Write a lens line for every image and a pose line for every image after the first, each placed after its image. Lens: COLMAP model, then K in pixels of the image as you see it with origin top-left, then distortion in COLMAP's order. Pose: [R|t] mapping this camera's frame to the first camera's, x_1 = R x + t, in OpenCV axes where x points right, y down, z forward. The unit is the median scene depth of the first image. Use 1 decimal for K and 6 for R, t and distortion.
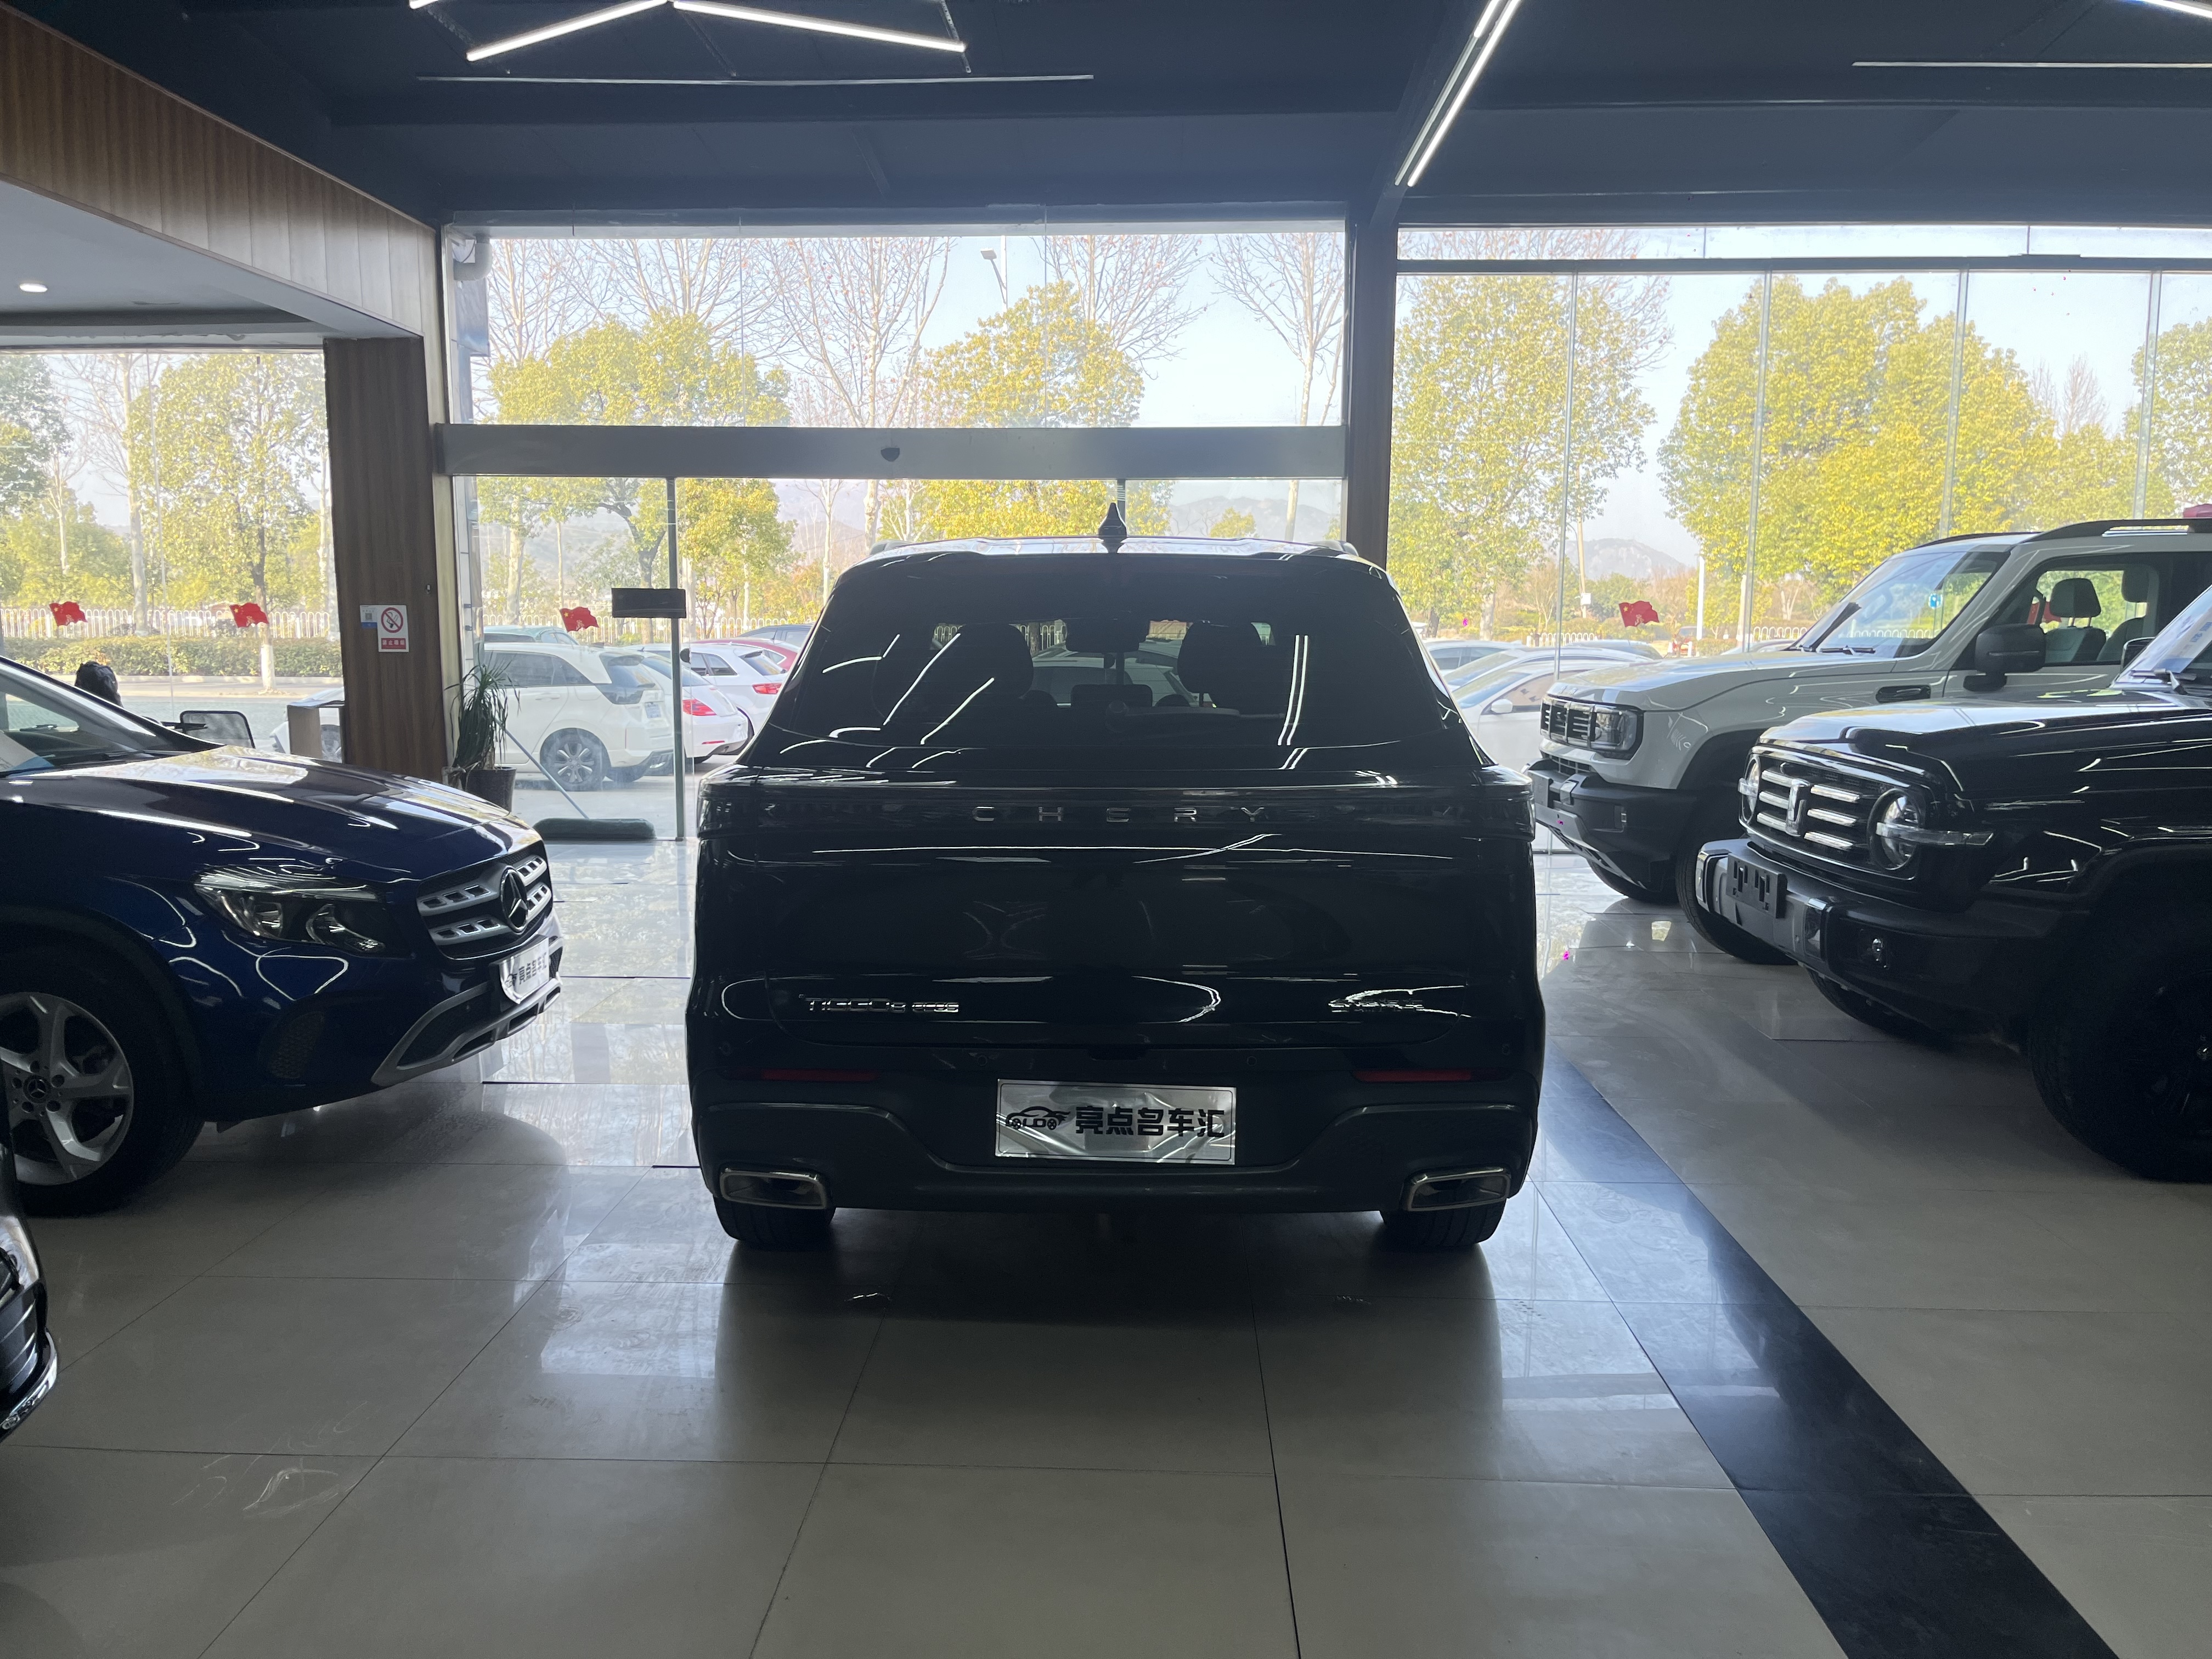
lens RADIAL K [[1672.9, 0, 1106.0], [0, 1672.9, 829.5], [0, 0, 1]] dist [0.078227, -0.123369]
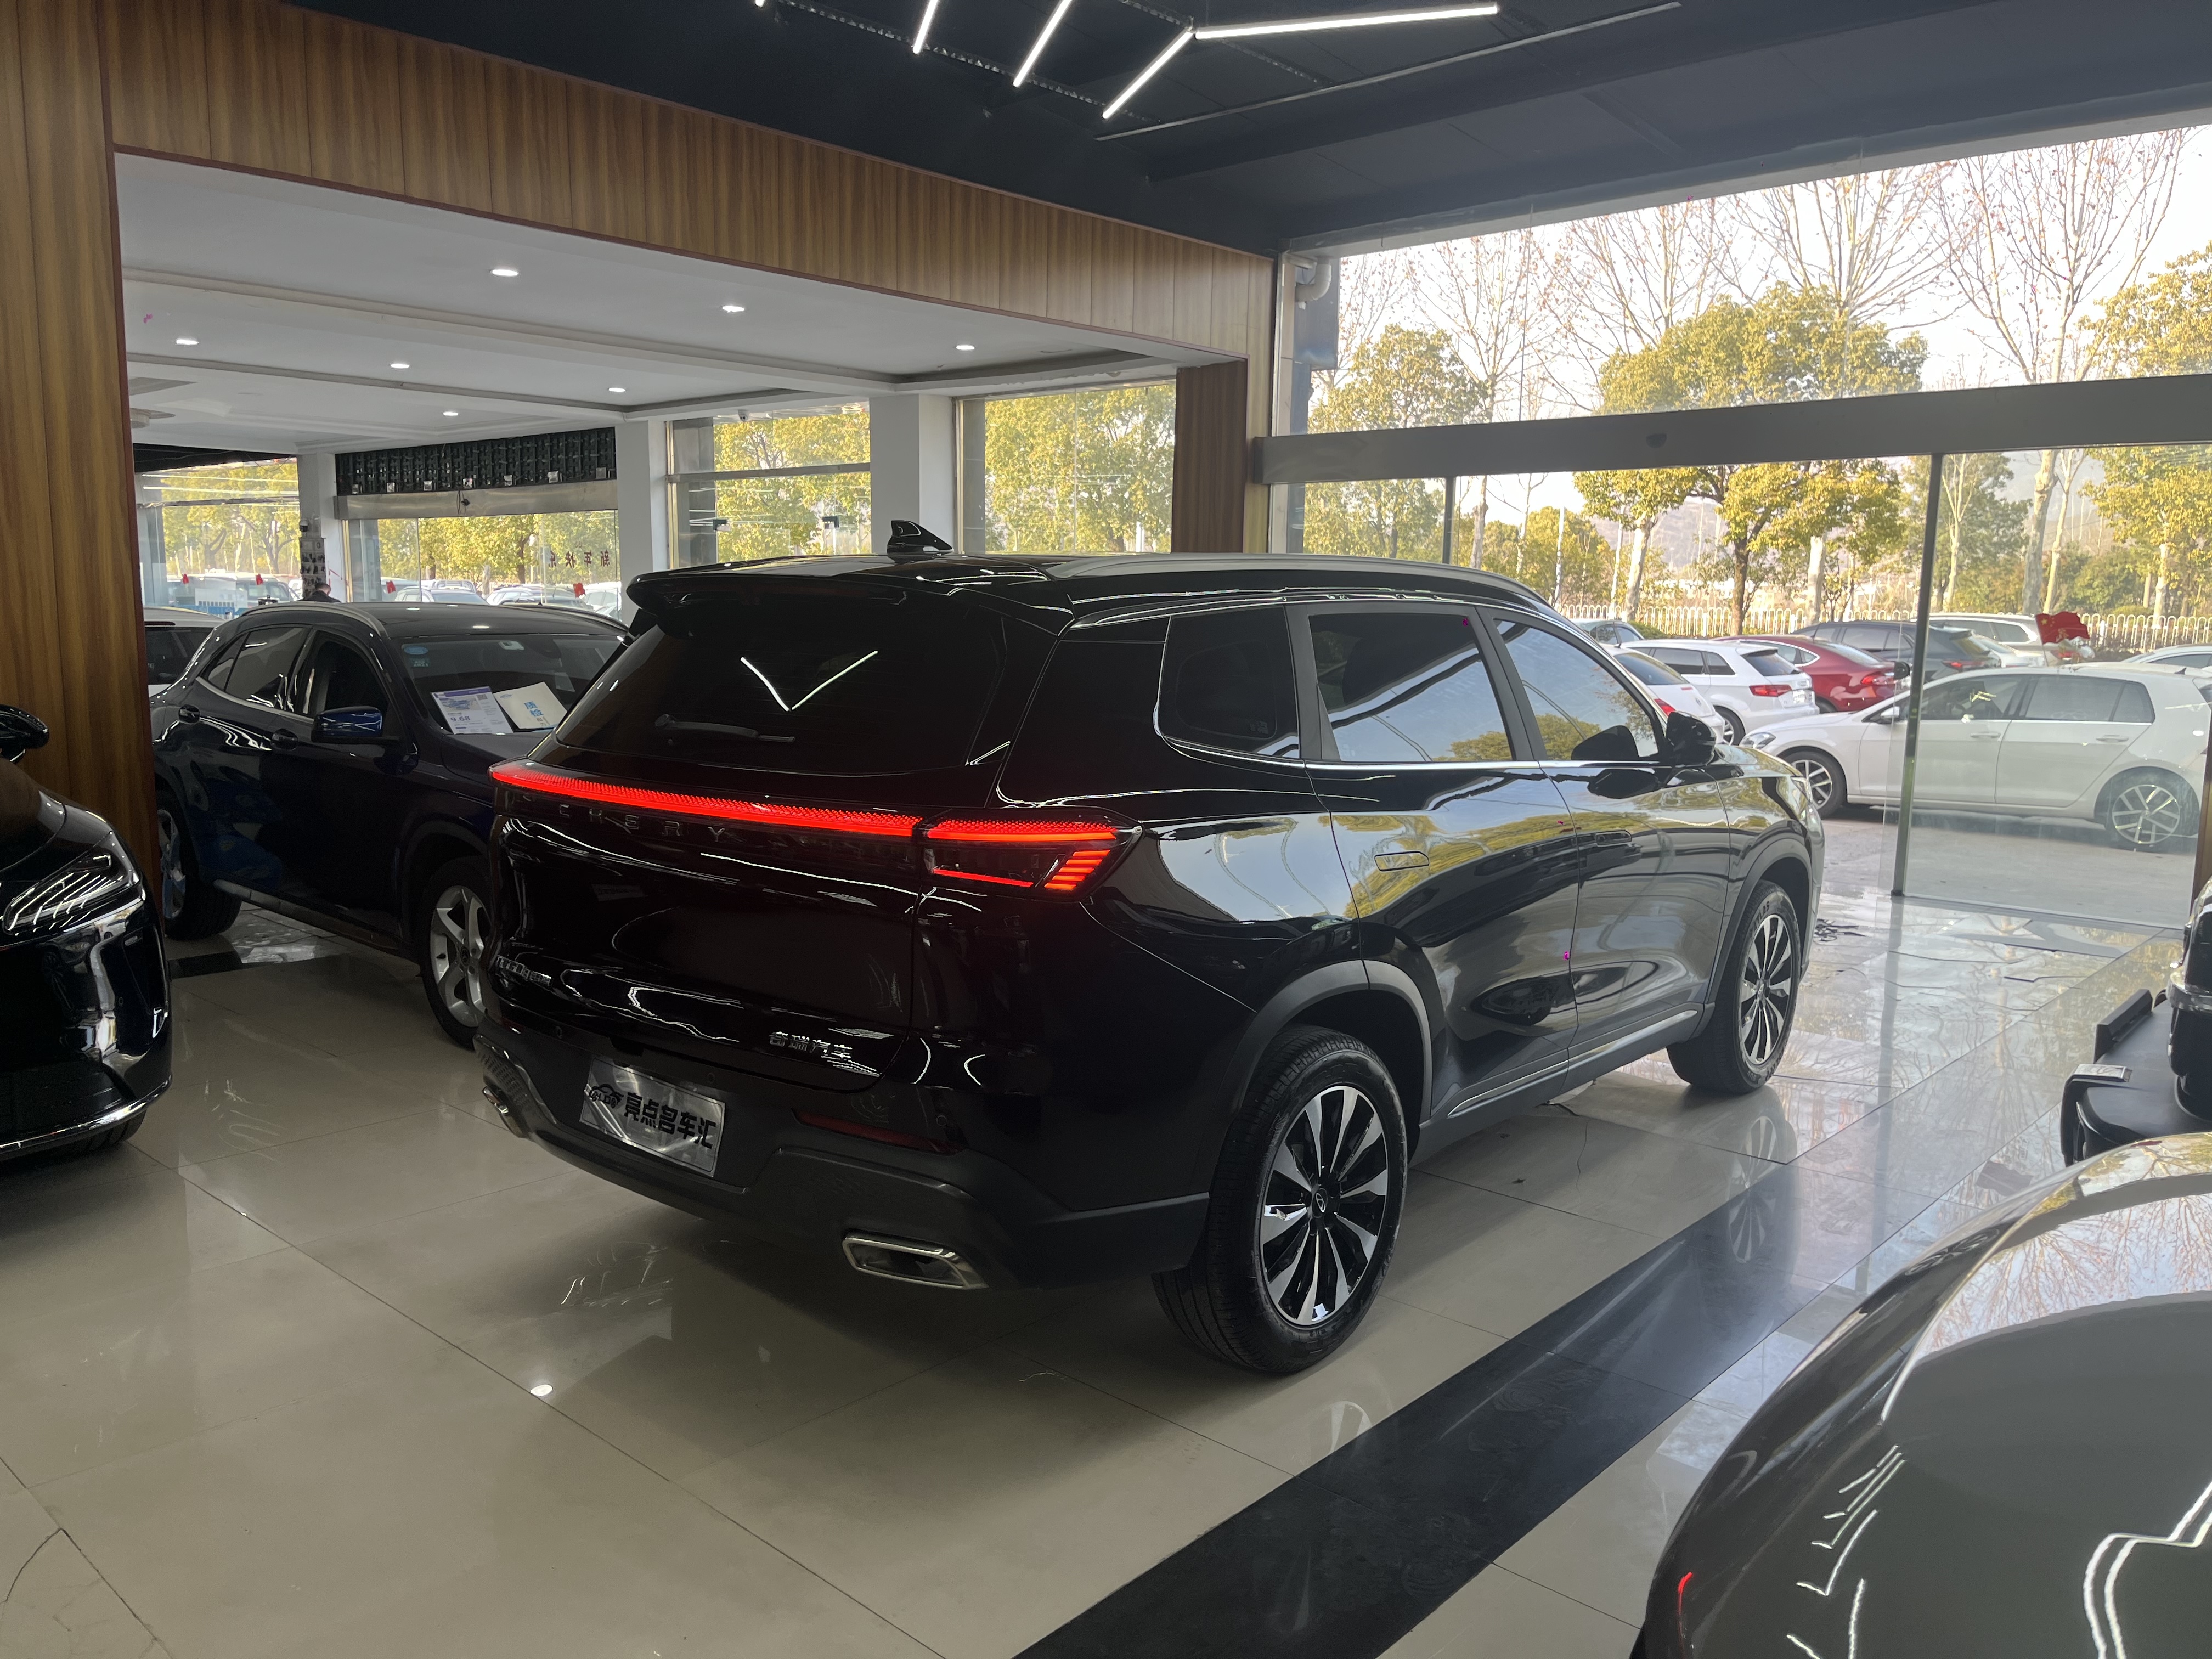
lens RADIAL K [[1704.0, 0, 1106.0], [0, 1704.0, 829.5], [0, 0, 1]] dist [0.014240, 0.003185]
pose [[0.756810, 0.095069, -0.646685, 0.240688], [-0.092145, 0.995003, 0.038438, -0.019221], [0.647108, 0.030498, 0.761788, 0.095060]]
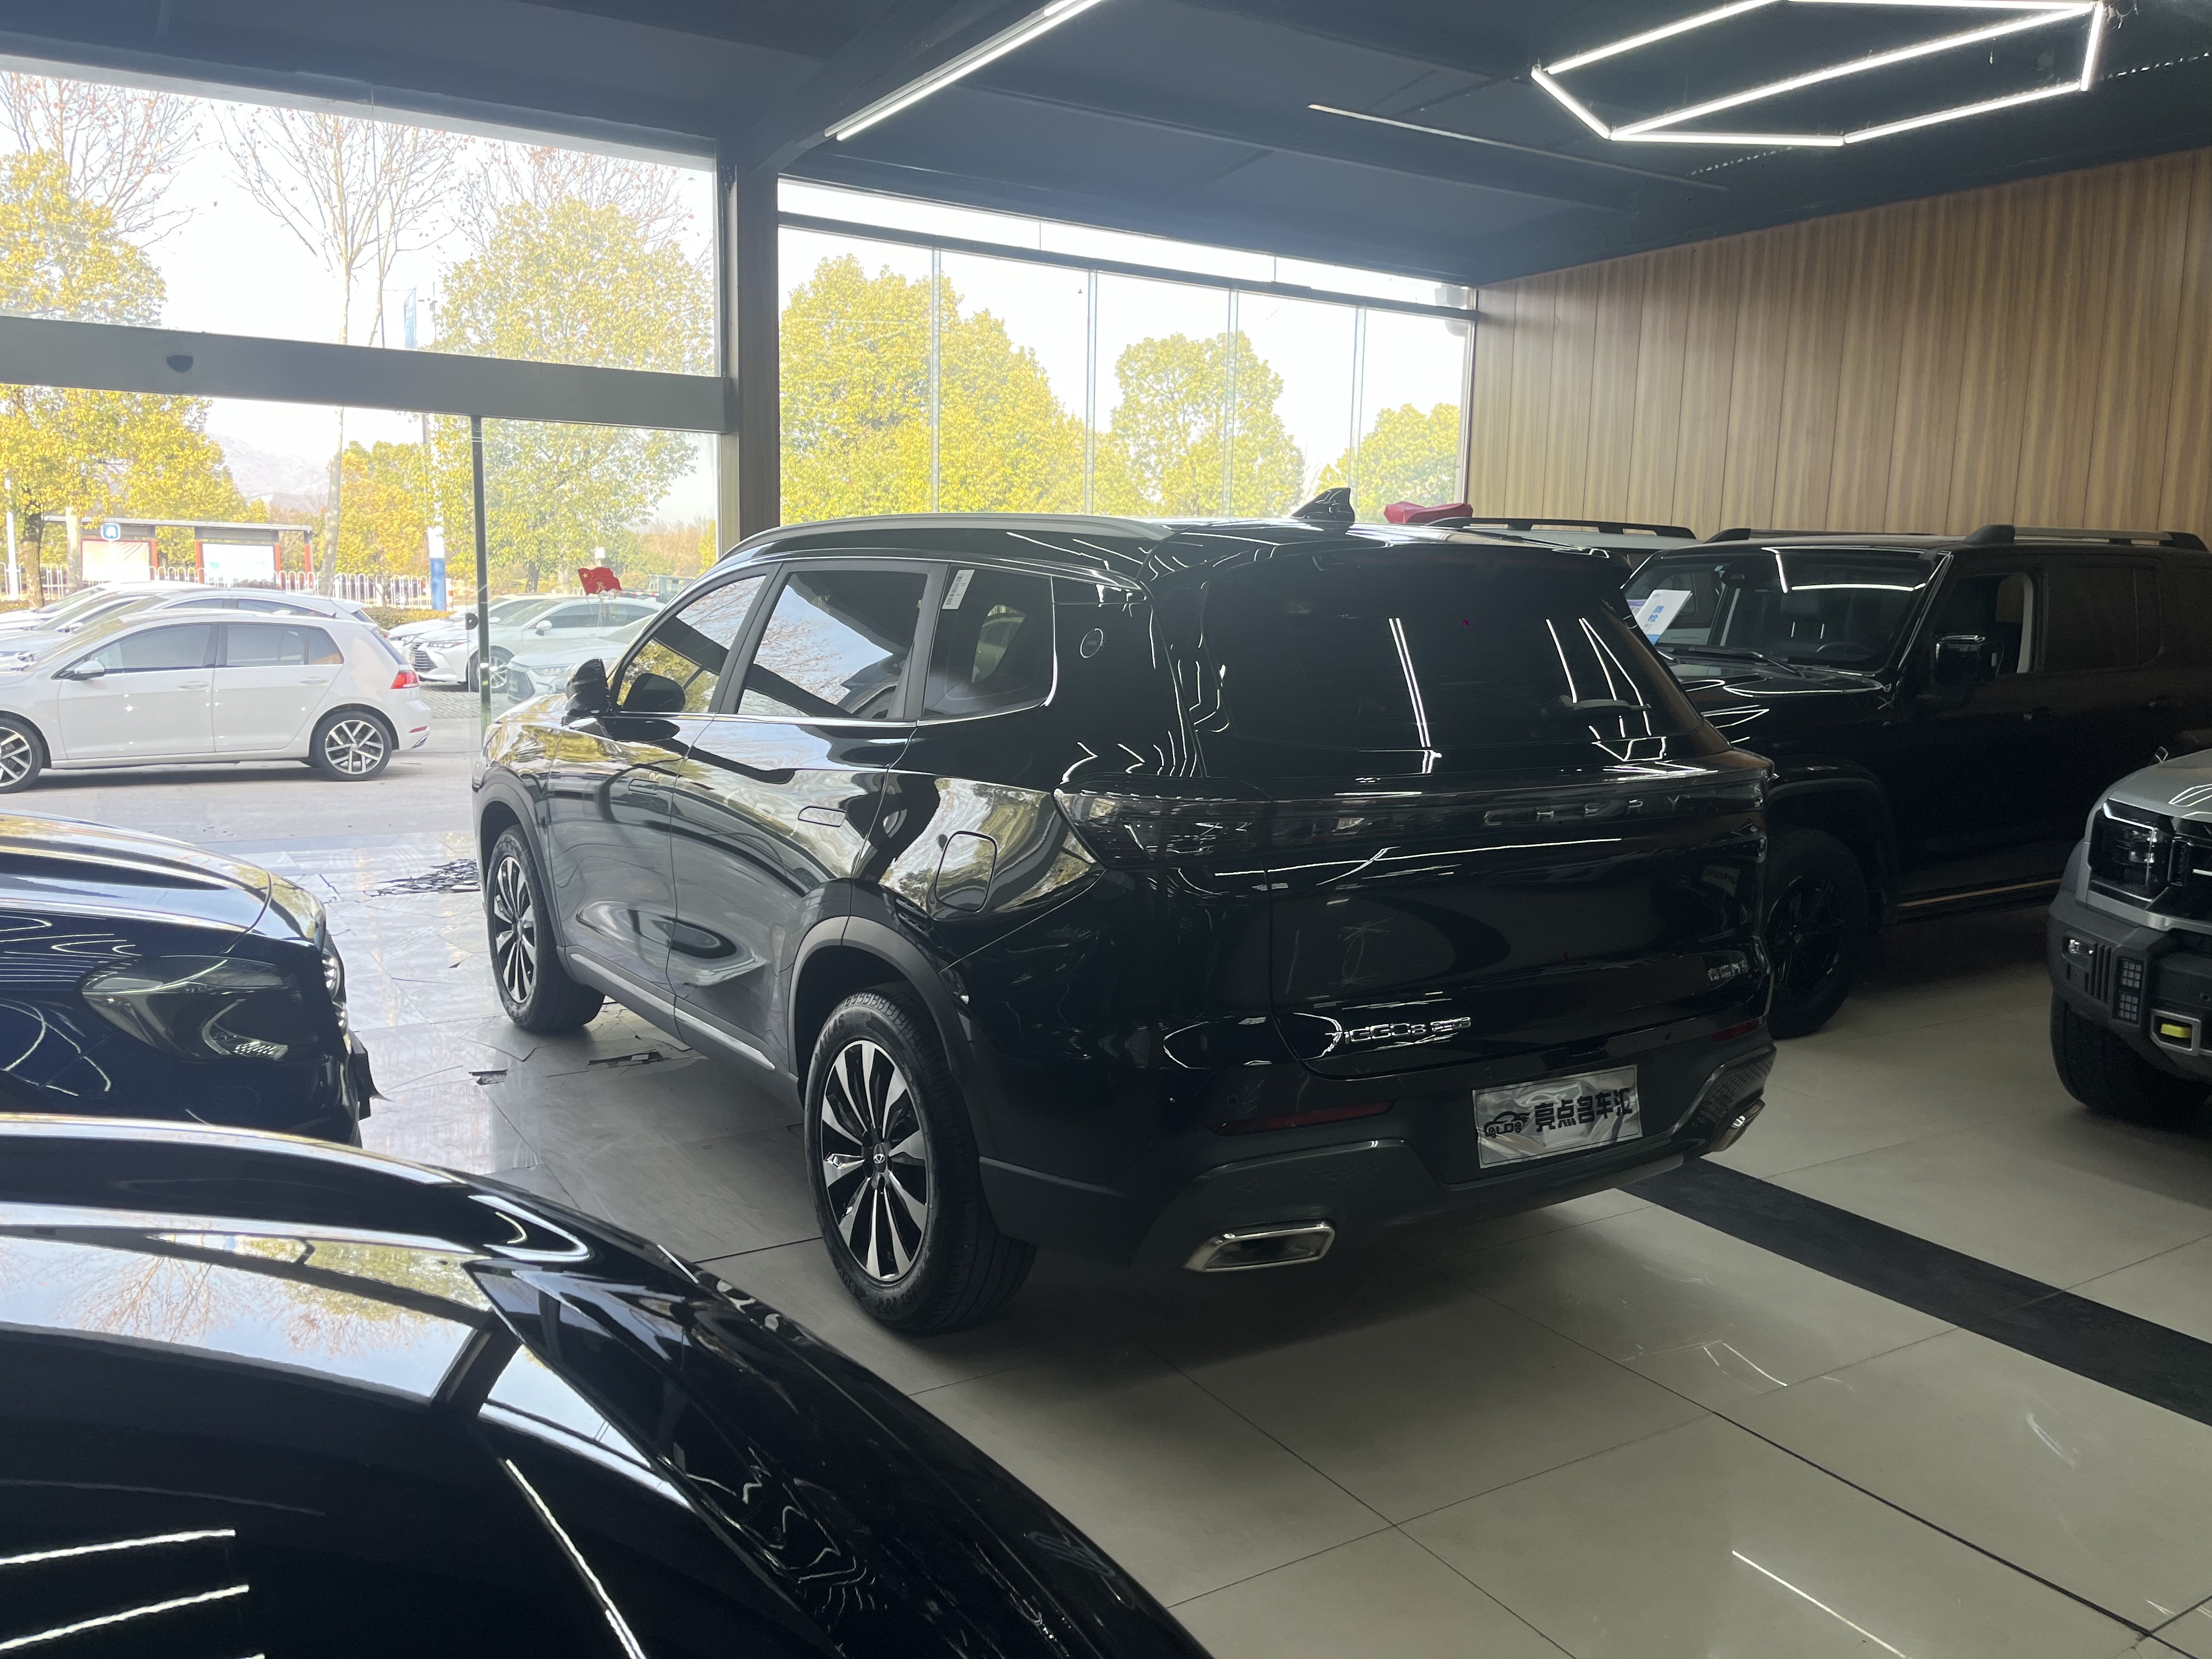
lens RADIAL K [[1672.9, 0, 1106.0], [0, 1672.9, 829.5], [0, 0, 1]] dist [0.078227, -0.123369]
pose [[0.842581, -0.059338, 0.535291, -0.201244], [0.044979, 0.998193, 0.039853, -0.013652], [-0.536688, -0.009503, 0.843727, 0.076399]]
